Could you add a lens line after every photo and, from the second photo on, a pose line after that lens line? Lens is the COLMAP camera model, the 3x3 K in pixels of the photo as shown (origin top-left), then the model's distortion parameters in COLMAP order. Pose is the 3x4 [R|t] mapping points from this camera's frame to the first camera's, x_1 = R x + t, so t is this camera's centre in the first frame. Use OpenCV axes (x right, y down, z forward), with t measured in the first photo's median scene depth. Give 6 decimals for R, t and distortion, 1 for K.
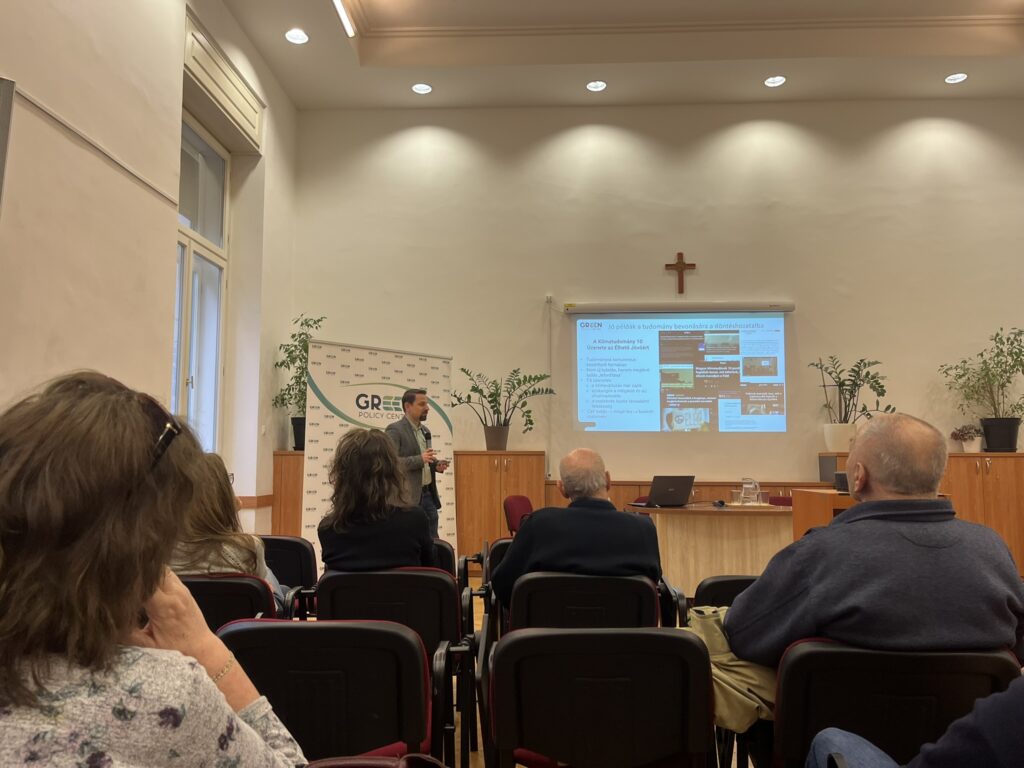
lens RADIAL K [[758.3, 0, 512.0], [0, 758.3, 384.0], [0, 0, 1]] dist [0.084625, -0.112753]
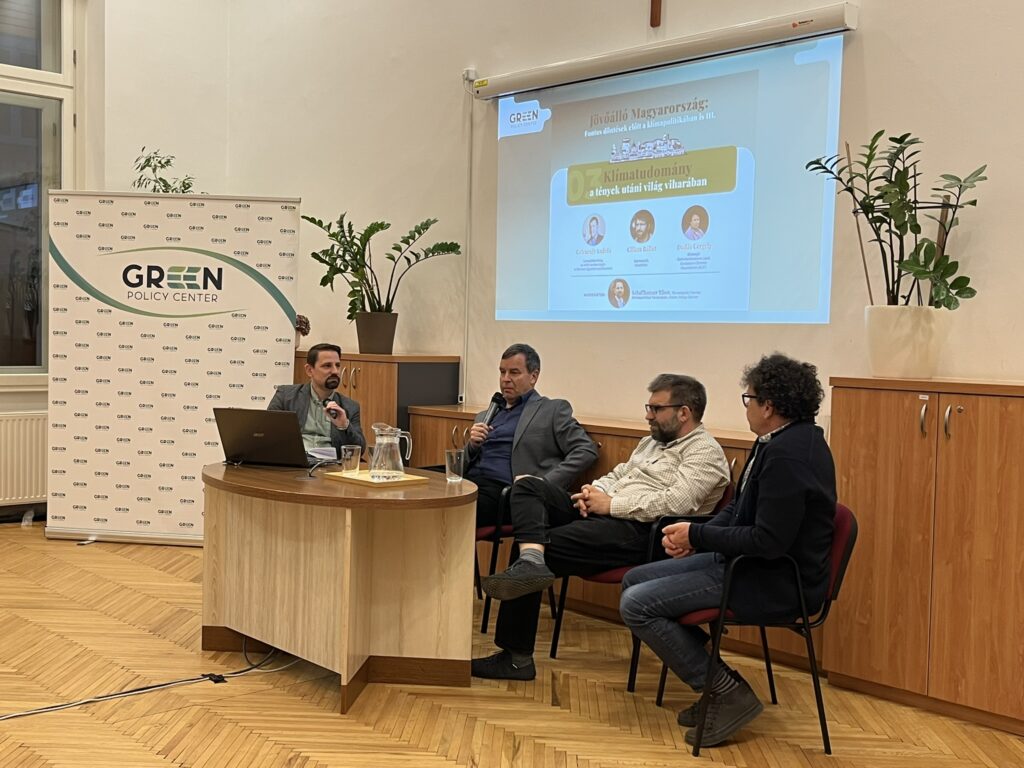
lens RADIAL K [[1186.5, 0, 512.0], [0, 1186.5, 384.0], [0, 0, 1]] dist [0.080875, -0.032771]
pose [[0.712799, 0.045066, -0.699919, 0.727811], [0.045622, 0.992841, 0.110387, 0.014750], [0.699883, -0.110615, 0.705641, 0.425055]]
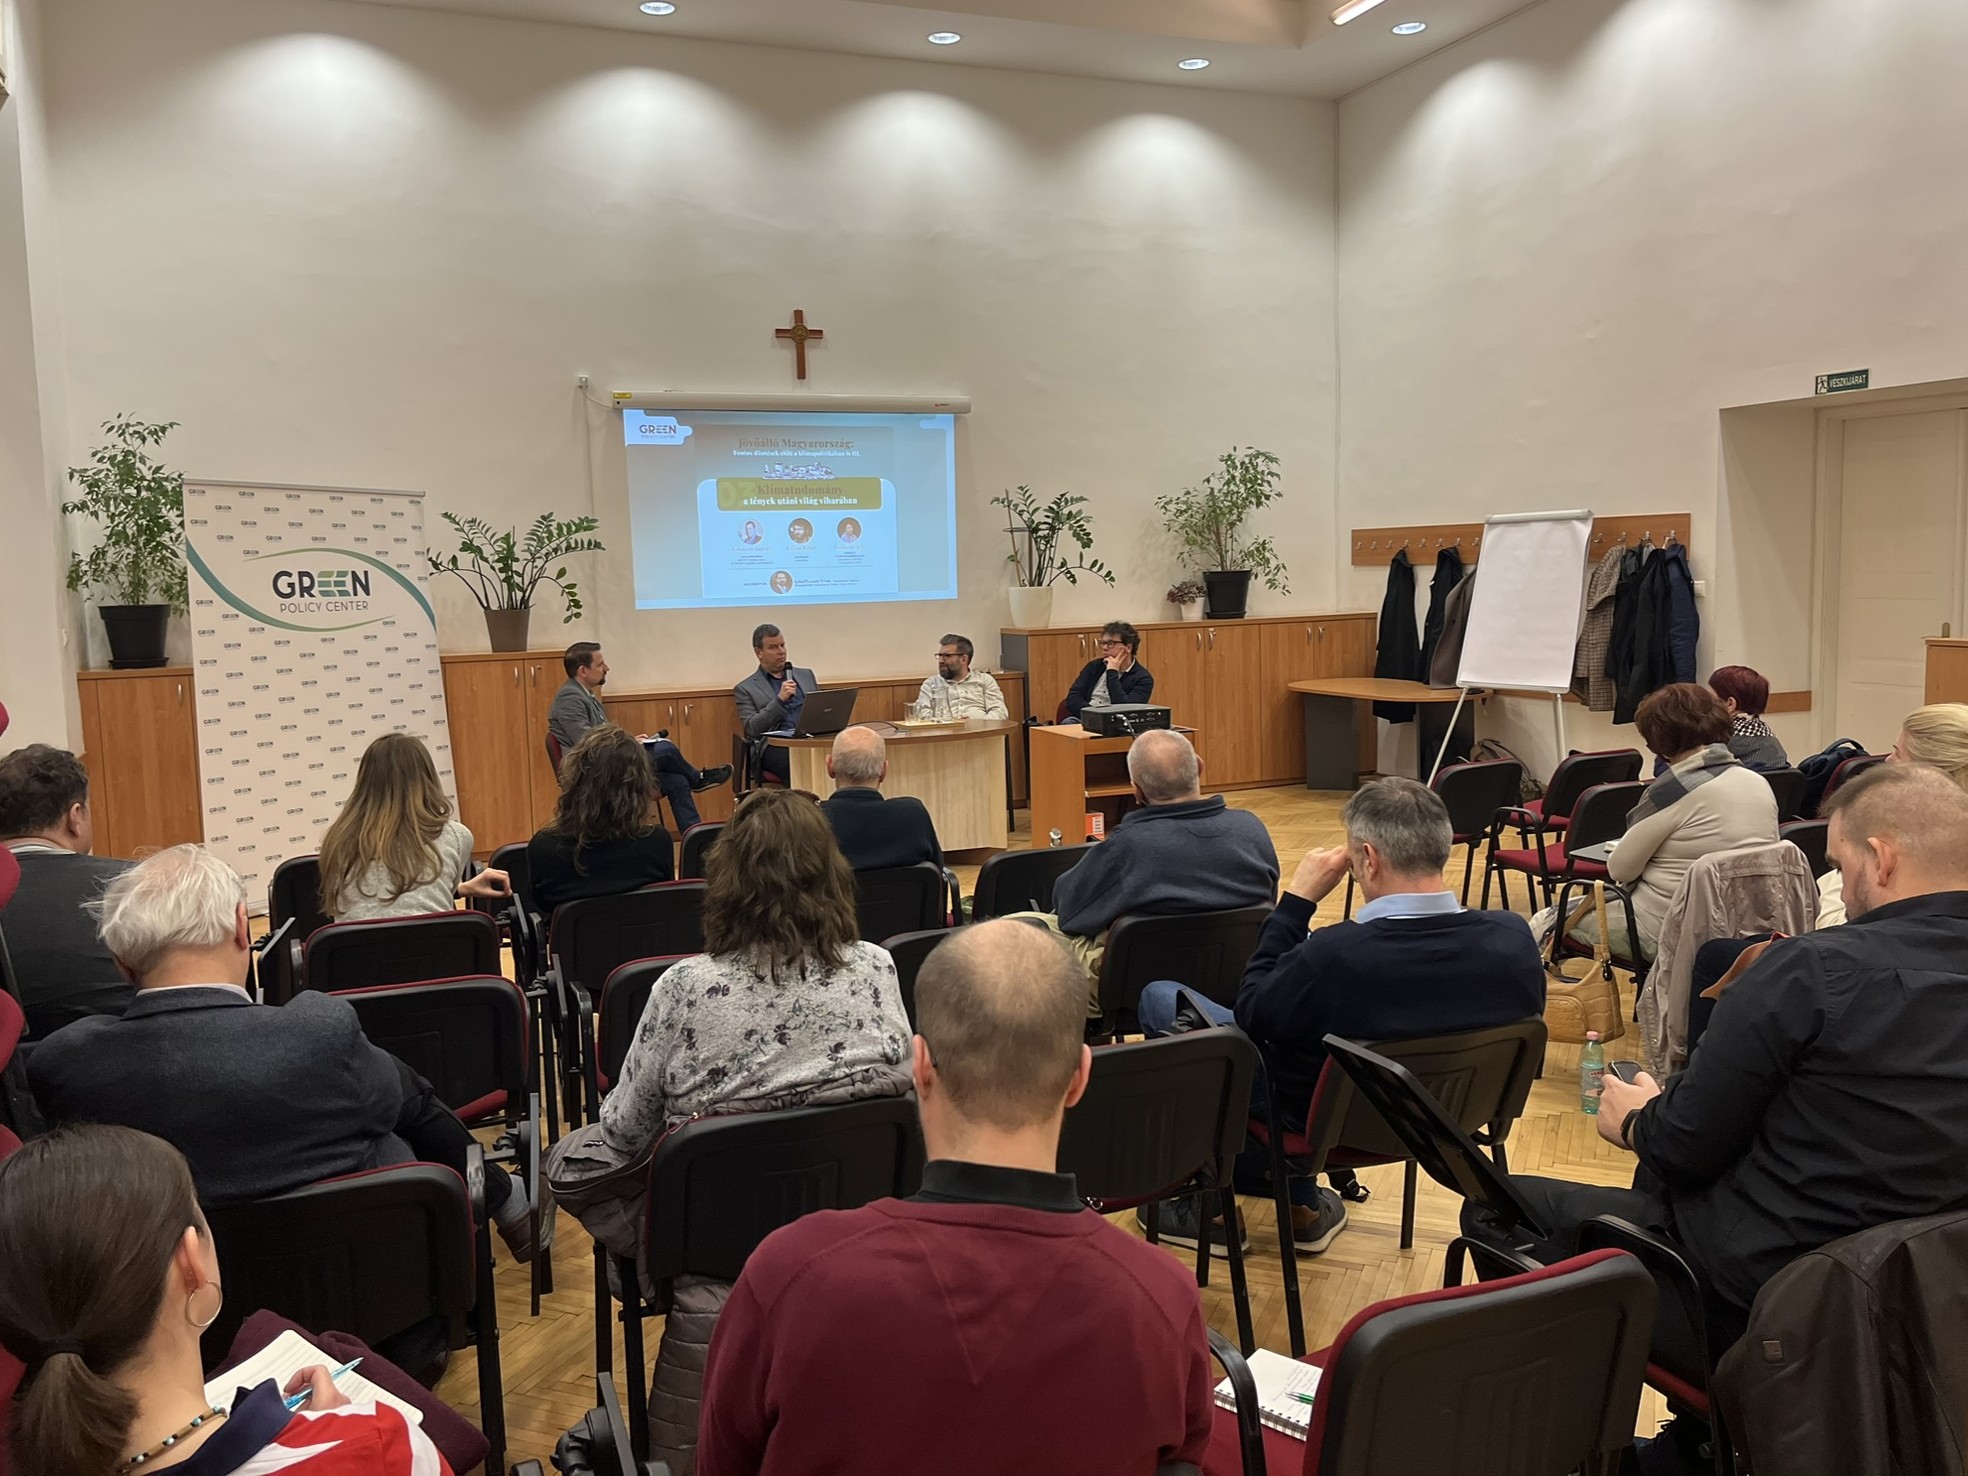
lens RADIAL K [[1514.3, 0, 970.7], [0, 1514.3, 708.6], [0, 0, 1]] dist [0.040635, -0.002724]
pose [[0.914965, -0.066000, 0.398099, -0.169865], [-0.009654, 0.982672, 0.185104, -0.091664], [-0.403418, -0.173207, 0.898473, -0.216100]]
